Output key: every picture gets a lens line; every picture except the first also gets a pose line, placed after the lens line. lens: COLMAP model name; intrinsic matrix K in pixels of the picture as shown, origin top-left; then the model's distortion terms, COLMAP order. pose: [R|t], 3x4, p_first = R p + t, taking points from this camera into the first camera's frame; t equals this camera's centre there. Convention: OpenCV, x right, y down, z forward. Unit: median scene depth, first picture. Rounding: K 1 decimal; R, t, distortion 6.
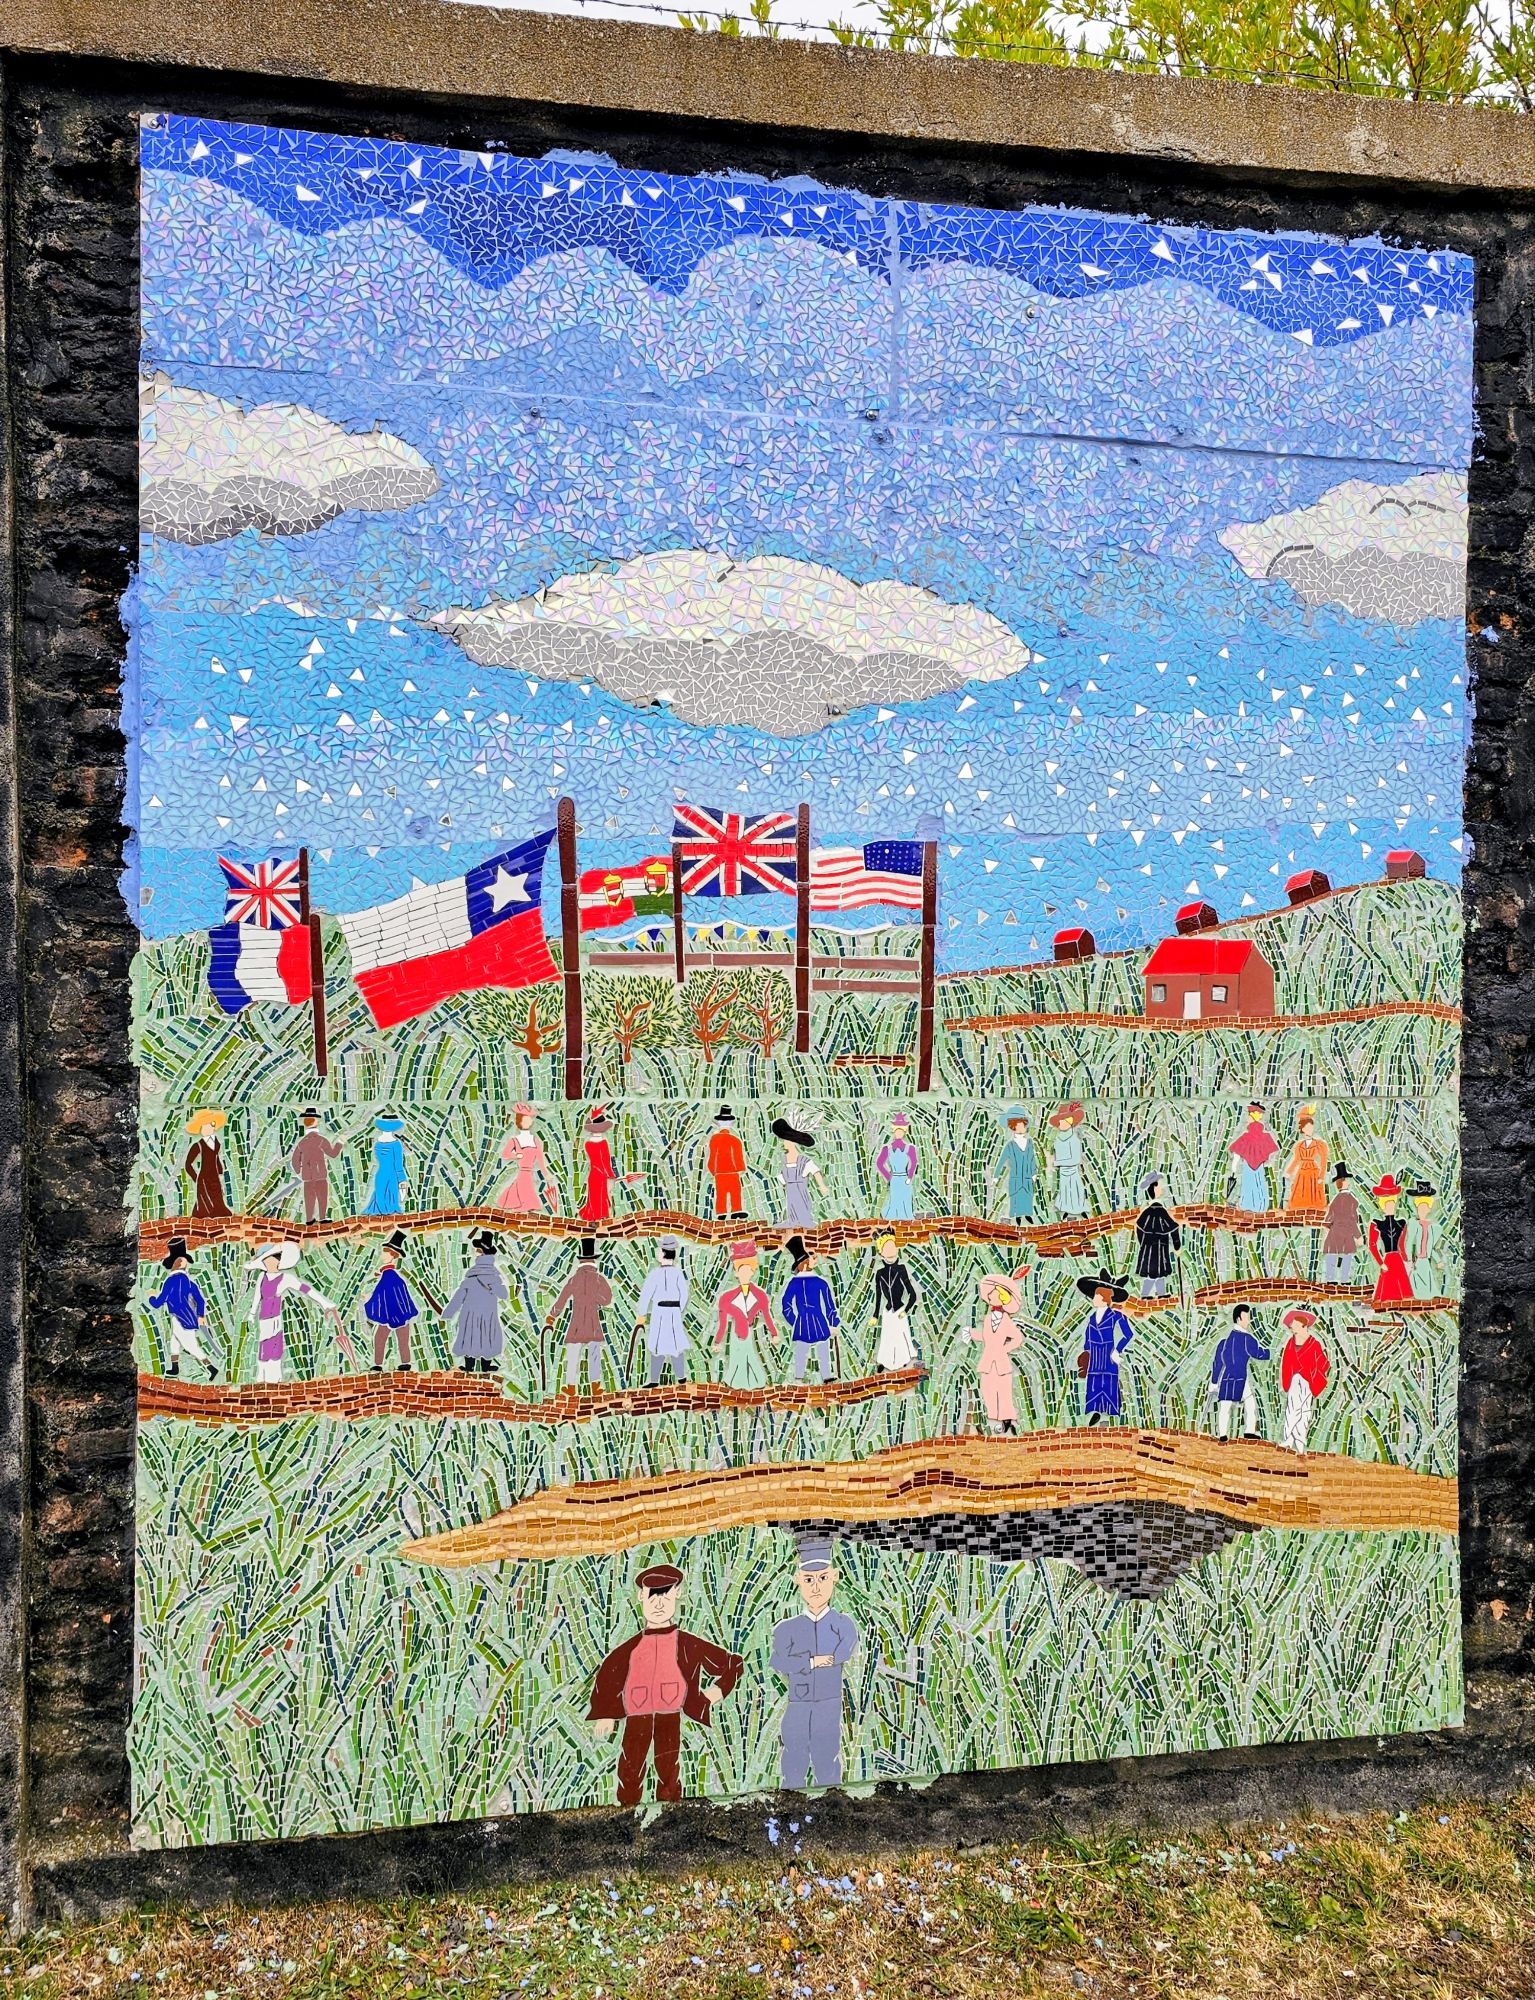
lens RADIAL K [[1441.8, 0, 767.1], [0, 1441.8, 999.3], [0, 0, 1]] dist [0.031019, -0.006785]
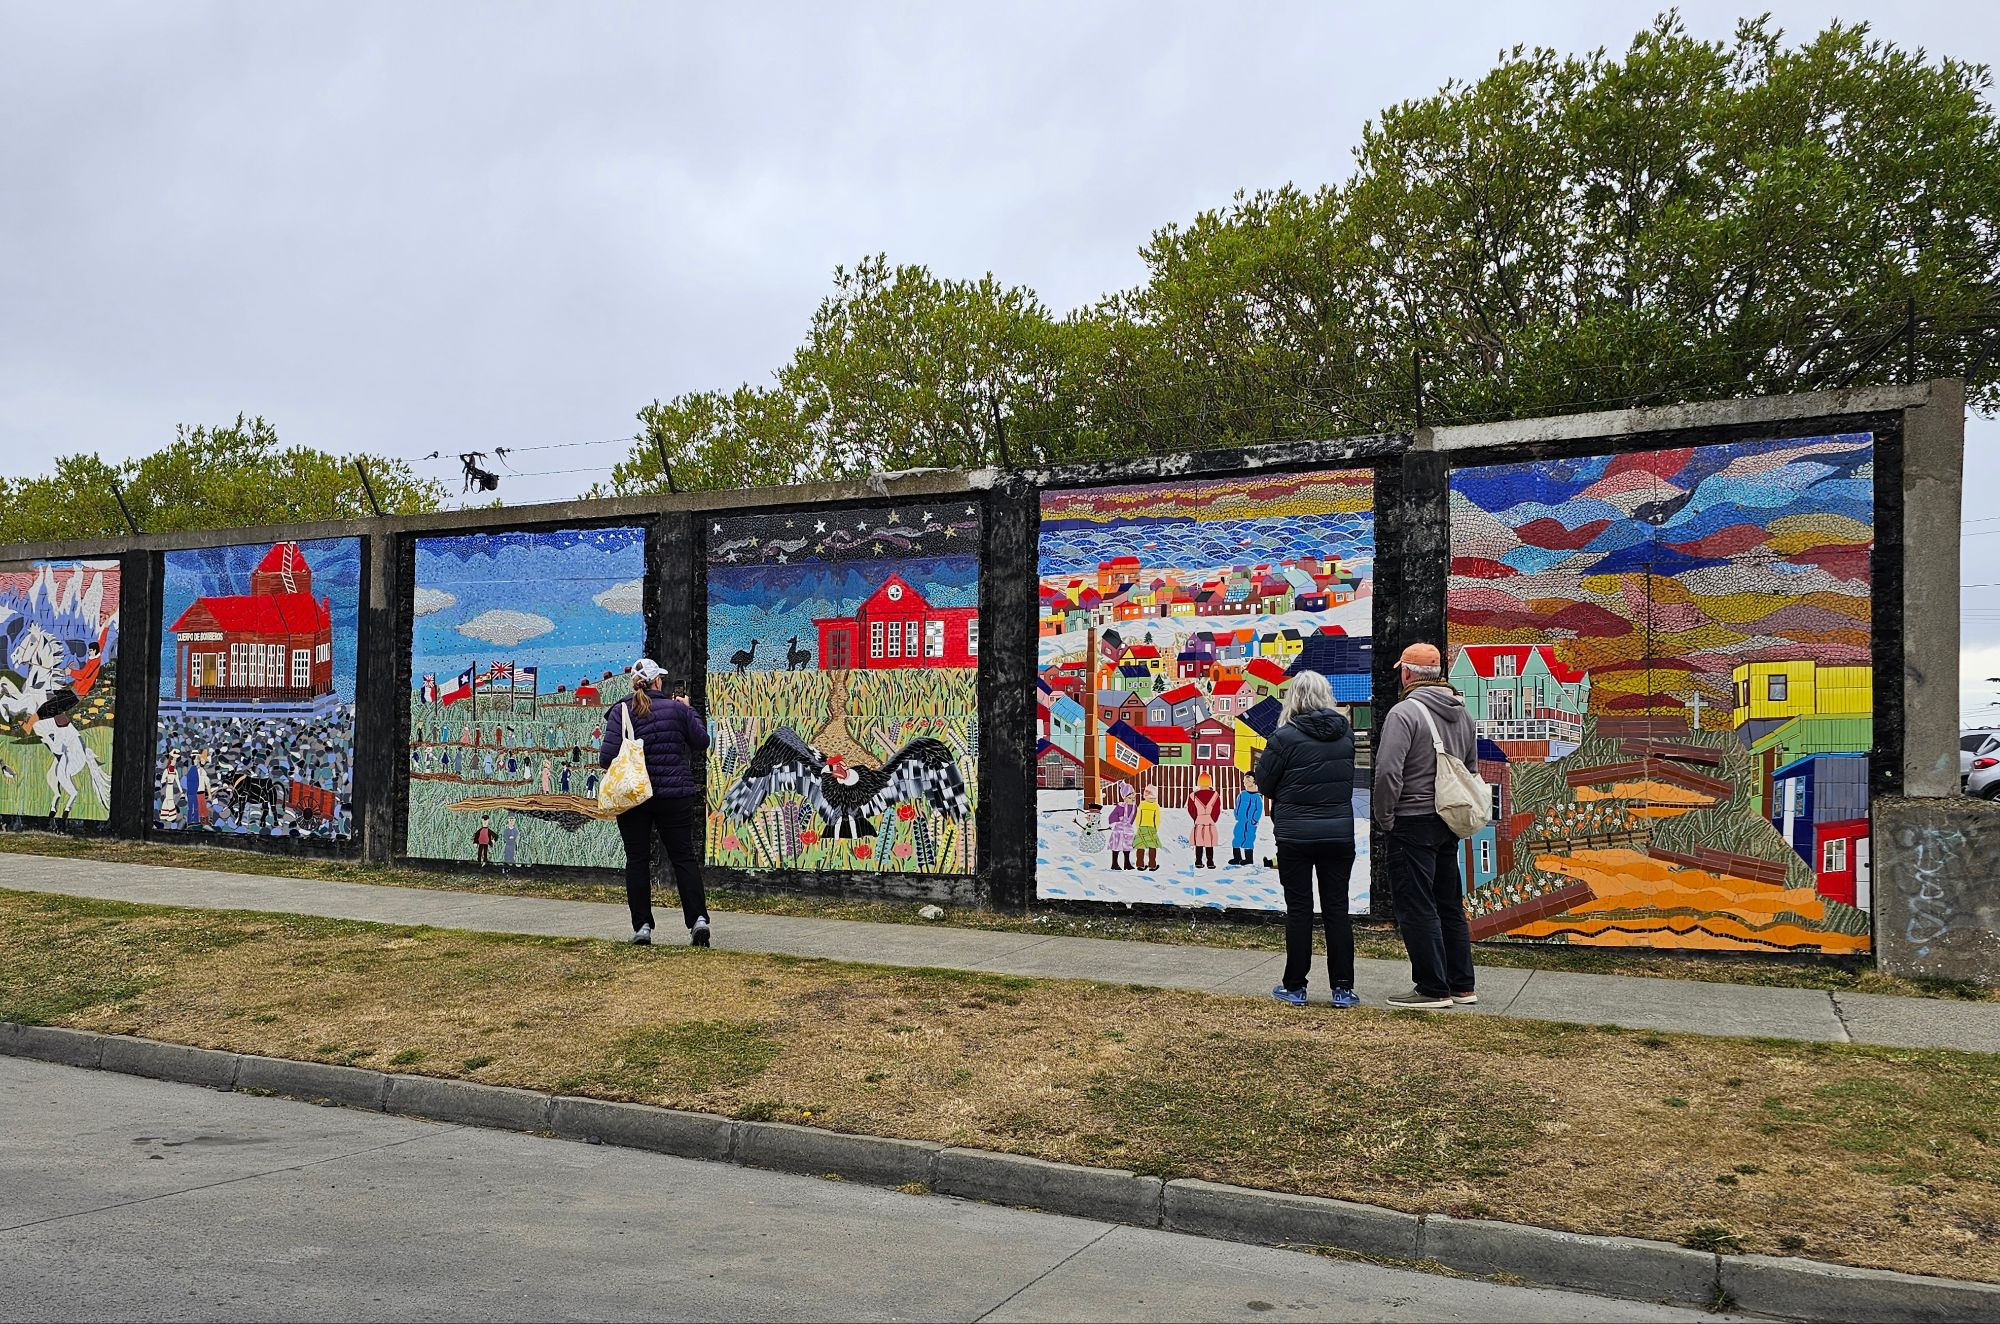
lens RADIAL K [[1328.5, 0, 1000.7], [0, 1328.5, 667.1], [0, 0, 1]] dist [-0.000125, 0.000086]
pose [[0.865997, -0.014702, -0.499833, 3.715497], [-0.001676, 0.999477, -0.032302, 0.028104], [0.500047, 0.028811, 0.865519, -2.062492]]
